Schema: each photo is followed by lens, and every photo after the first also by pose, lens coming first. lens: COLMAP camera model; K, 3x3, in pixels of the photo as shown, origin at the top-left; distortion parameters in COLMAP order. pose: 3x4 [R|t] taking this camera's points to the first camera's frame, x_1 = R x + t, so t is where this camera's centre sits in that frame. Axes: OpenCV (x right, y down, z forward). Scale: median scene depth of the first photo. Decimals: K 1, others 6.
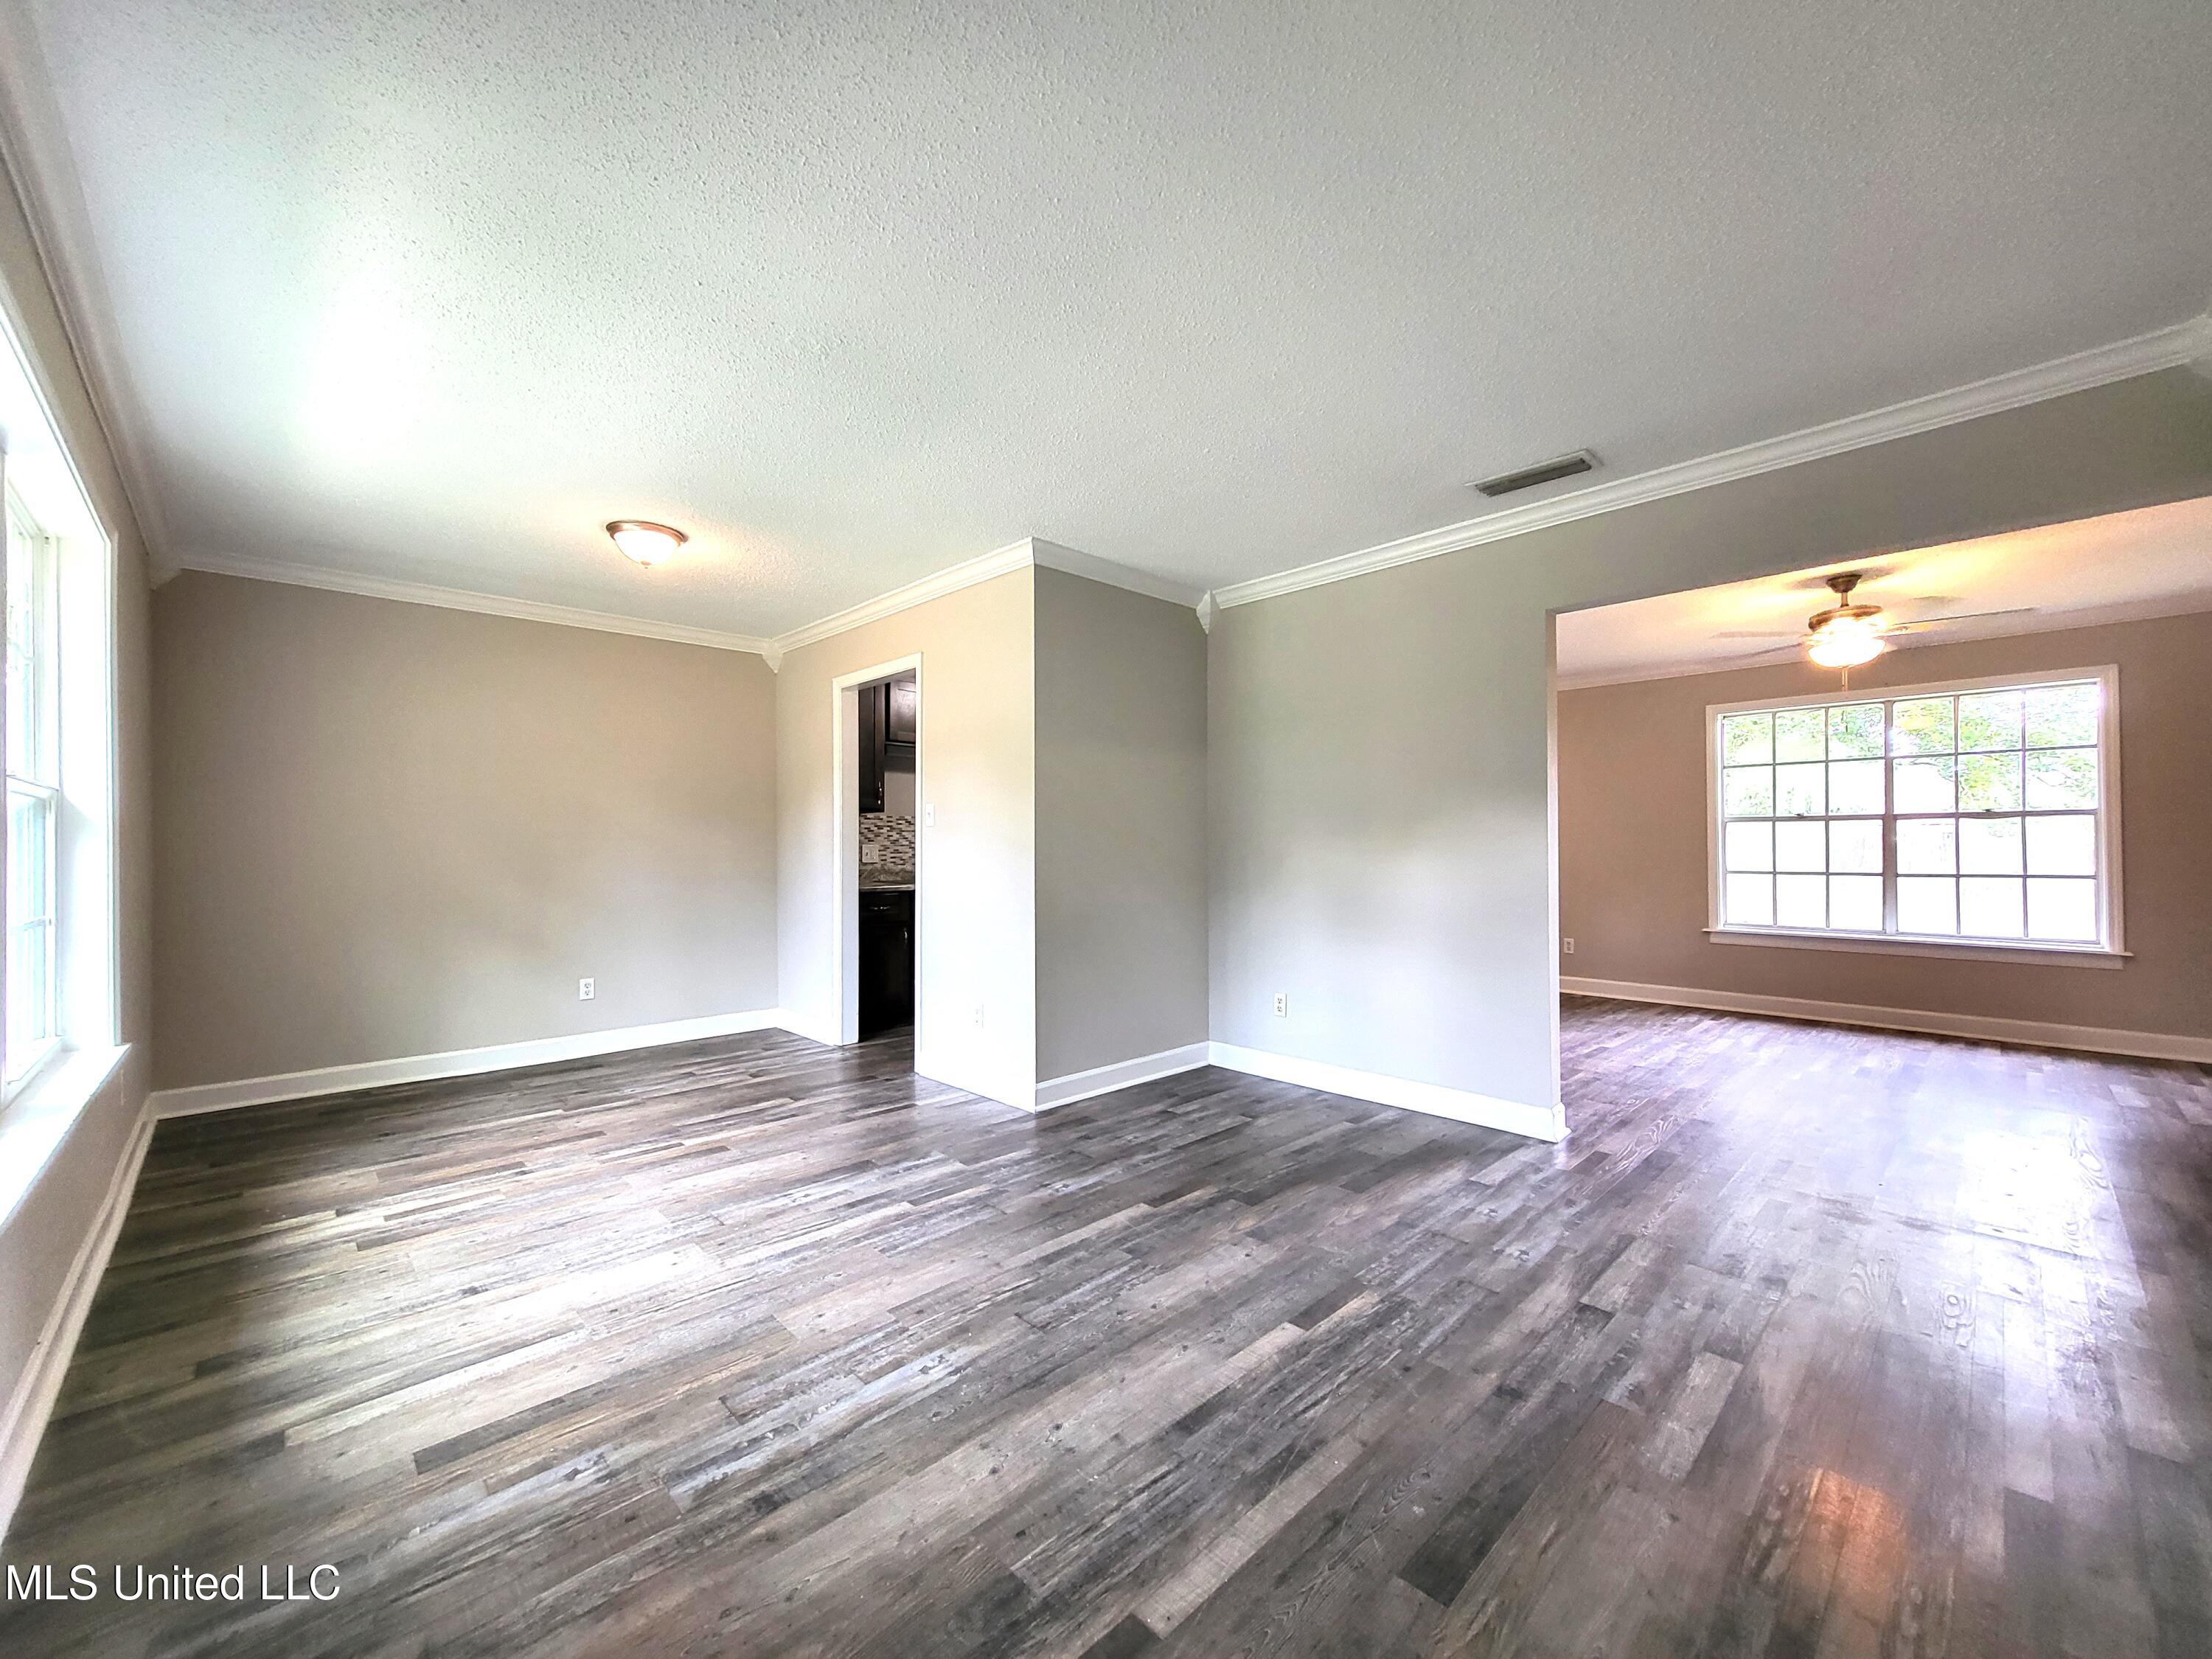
lens RADIAL K [[872.2, 0, 1098.0], [0, 872.2, 842.0], [0, 0, 1]] dist [0.002579, -0.000437]
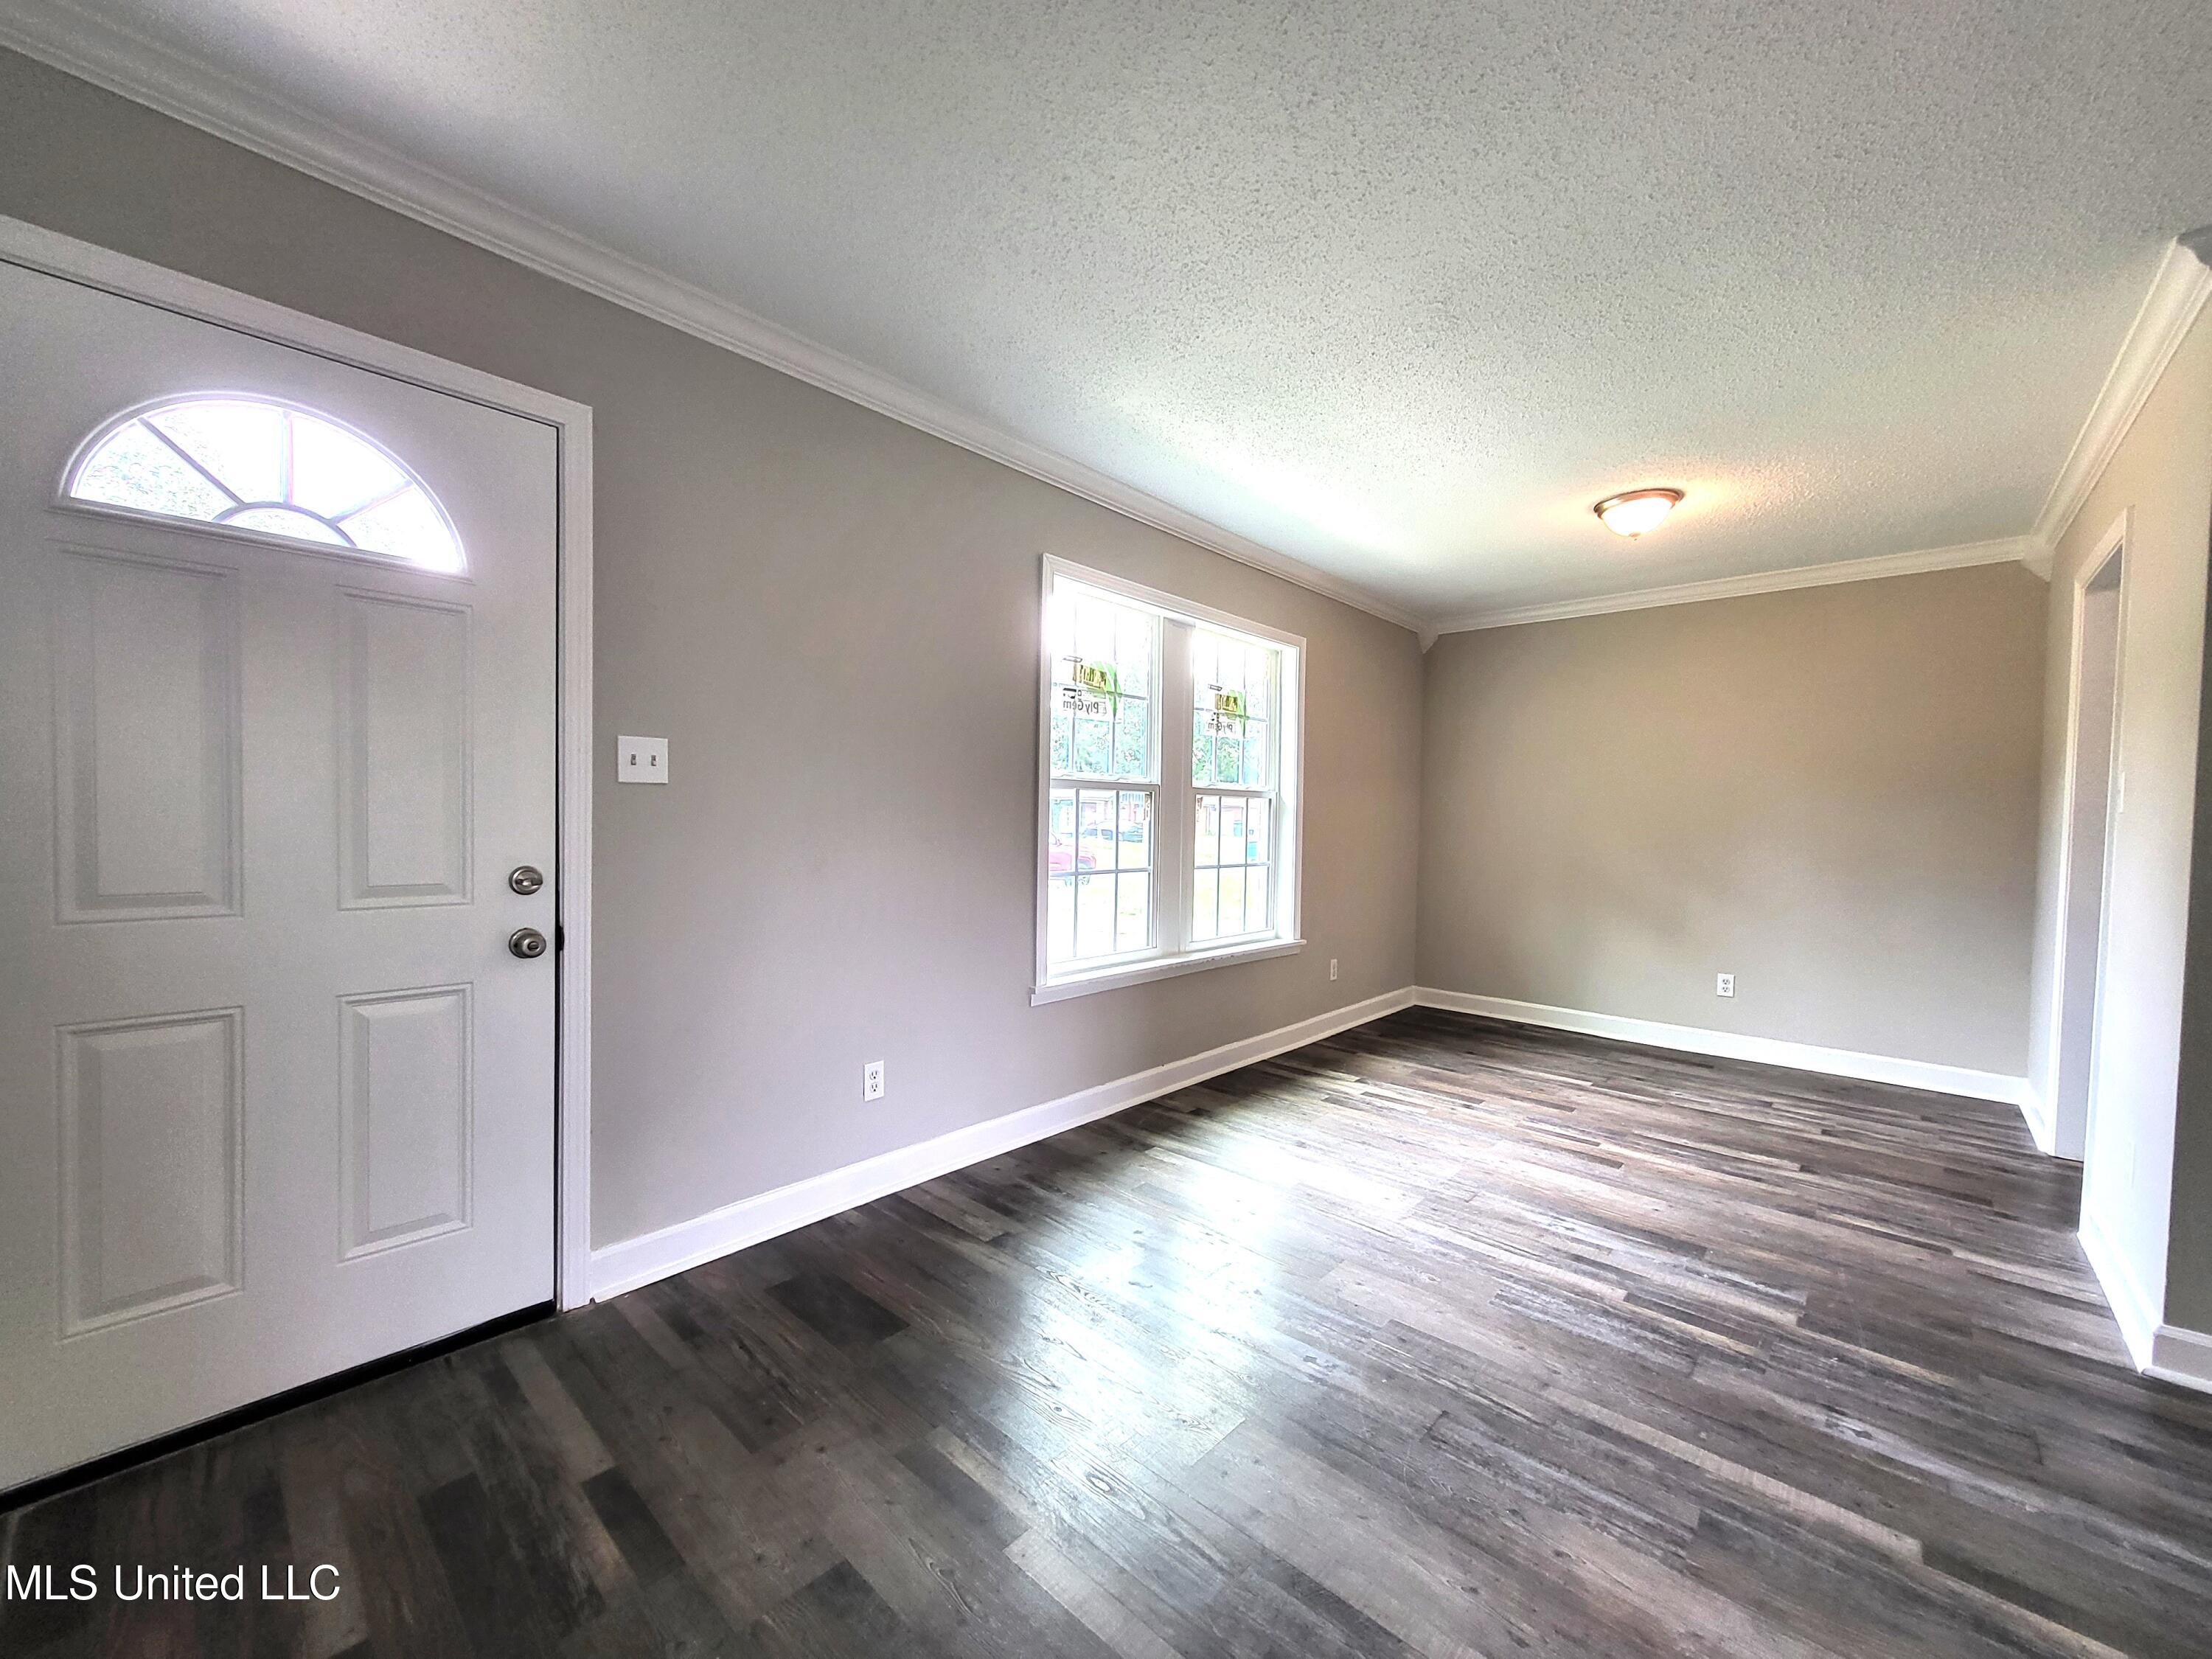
lens RADIAL K [[872.2, 0, 1098.0], [0, 872.2, 842.0], [0, 0, 1]] dist [0.002579, -0.000437]
pose [[0.061397, 0.037455, -0.997410, 0.474805], [-0.016005, 0.999204, 0.036537, -0.013229], [0.997985, 0.013720, 0.061948, 0.426717]]
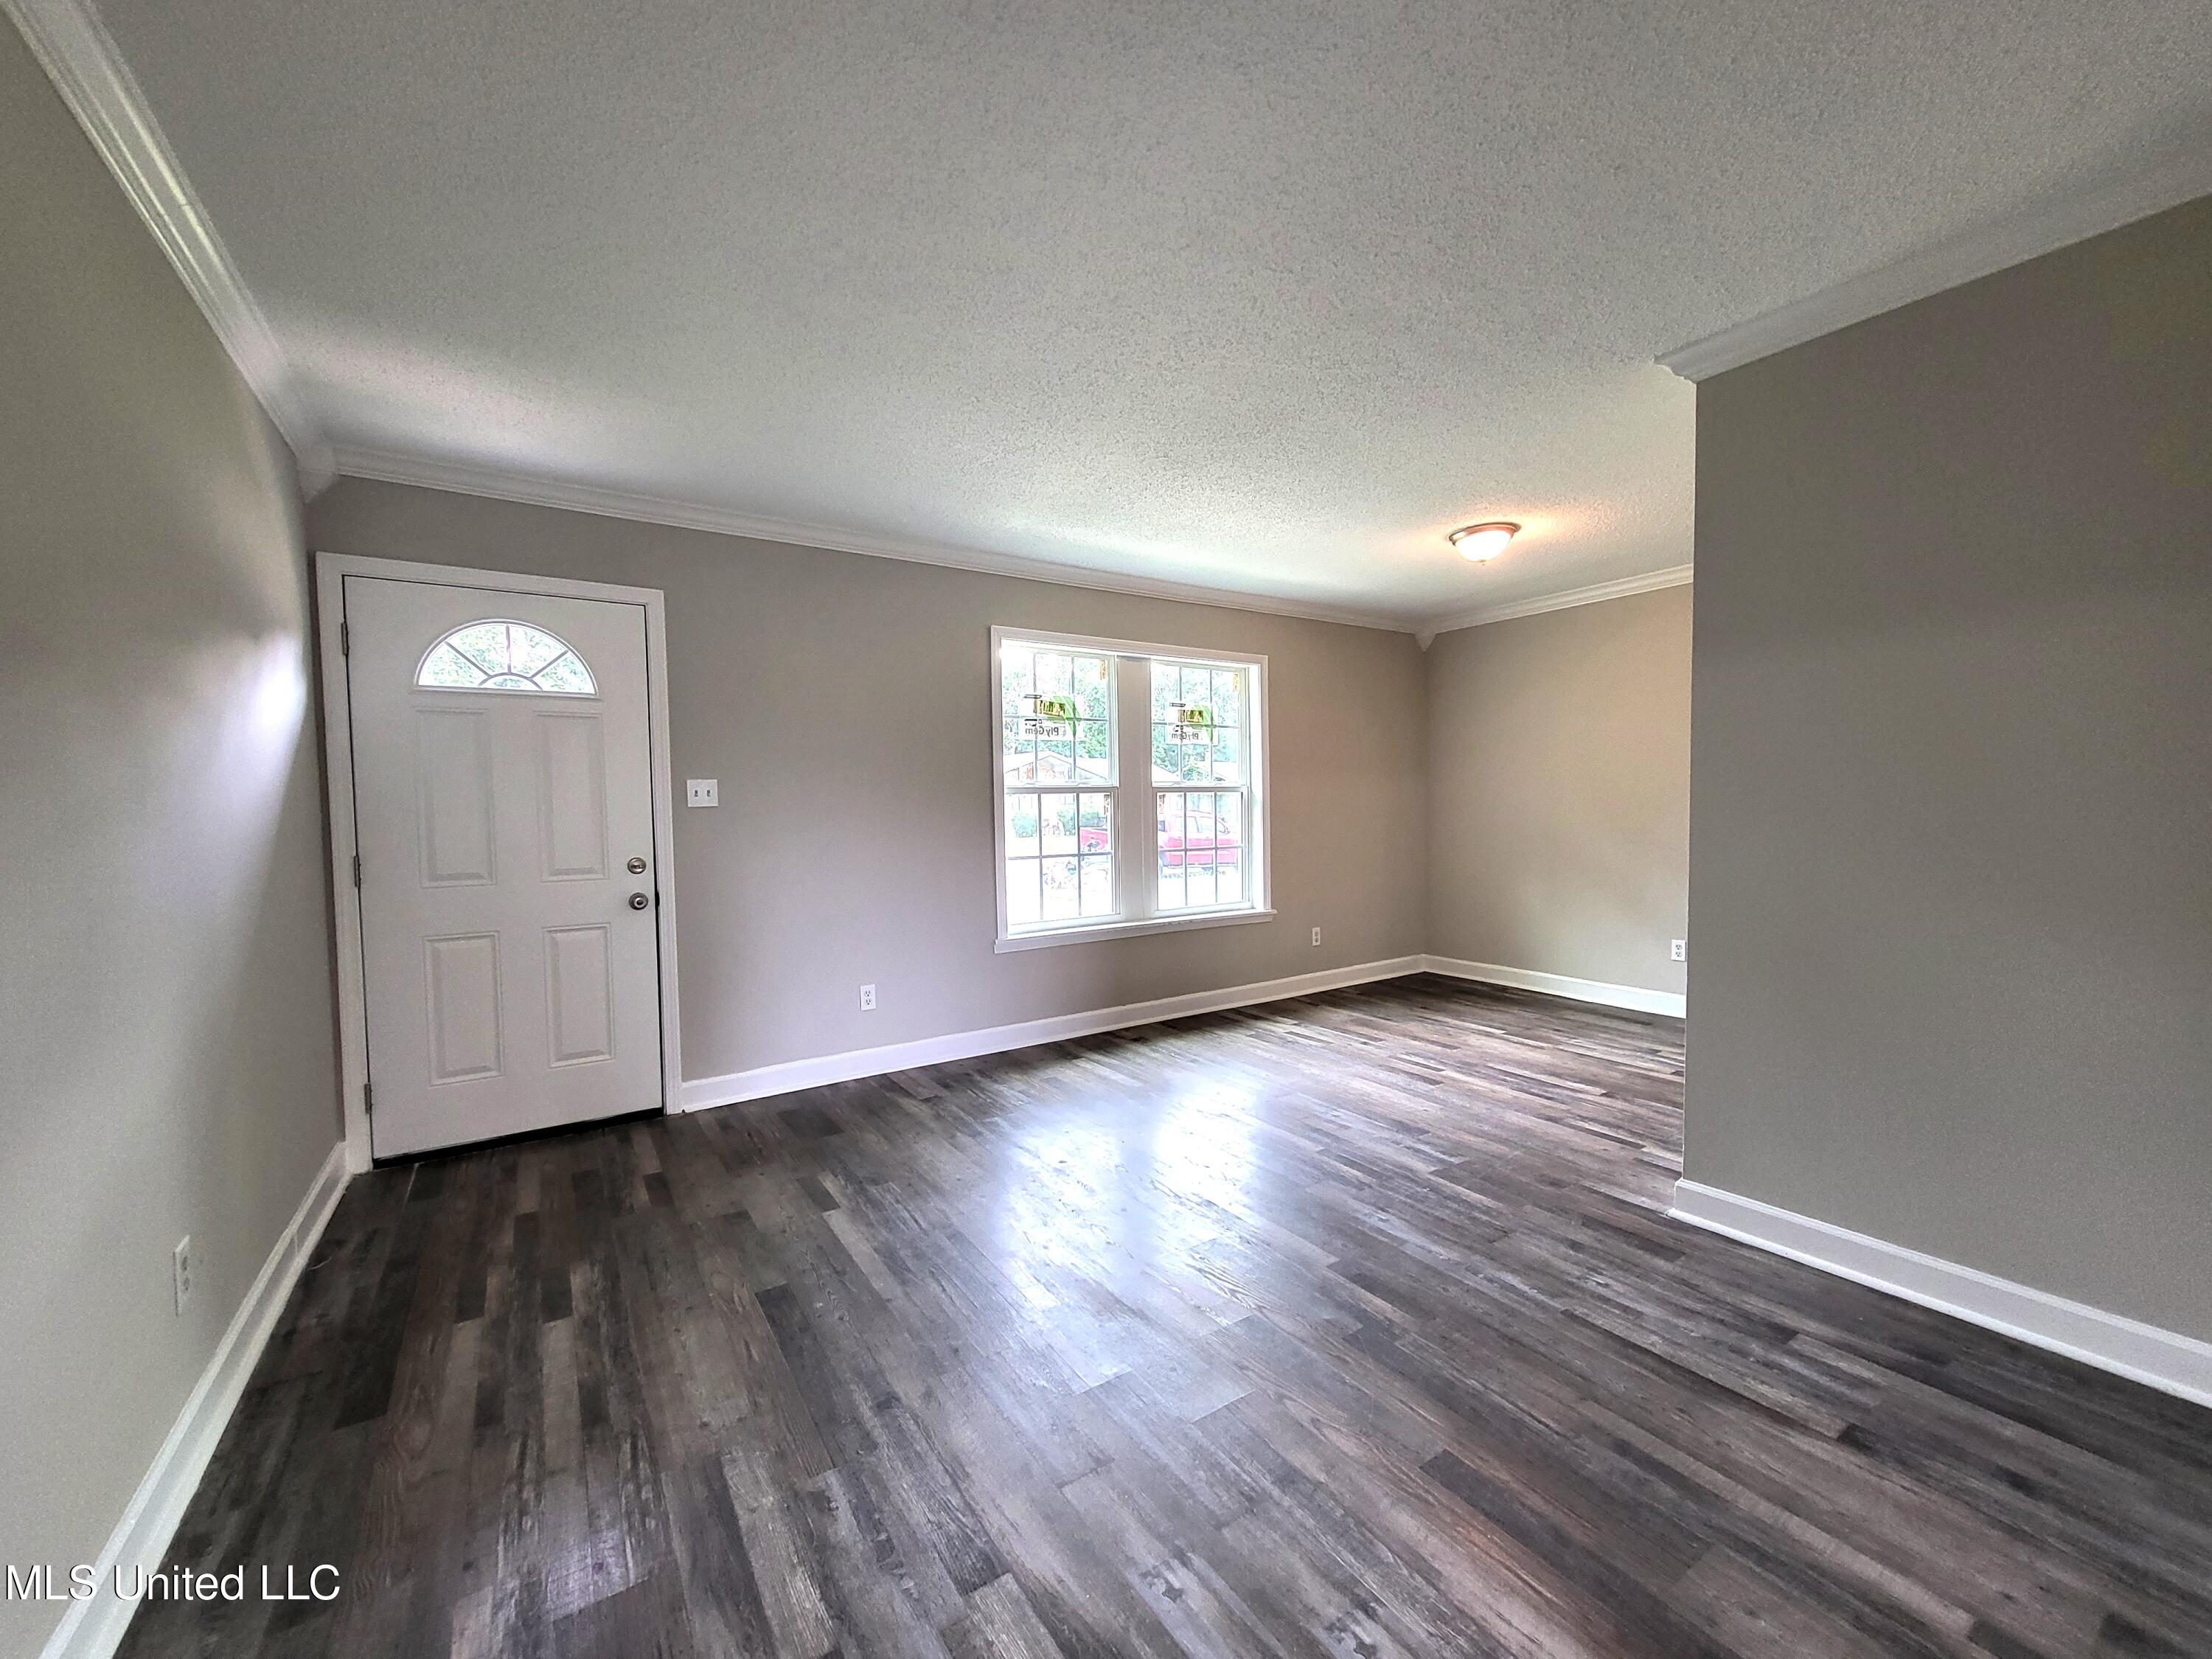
lens RADIAL K [[872.2, 0, 1098.0], [0, 872.2, 842.0], [0, 0, 1]] dist [0.002579, -0.000437]
pose [[-0.182486, 0.051768, -0.981845, 0.807335], [0.020538, 0.998596, 0.048834, -0.028450], [0.982994, -0.011254, -0.183292, 0.840832]]
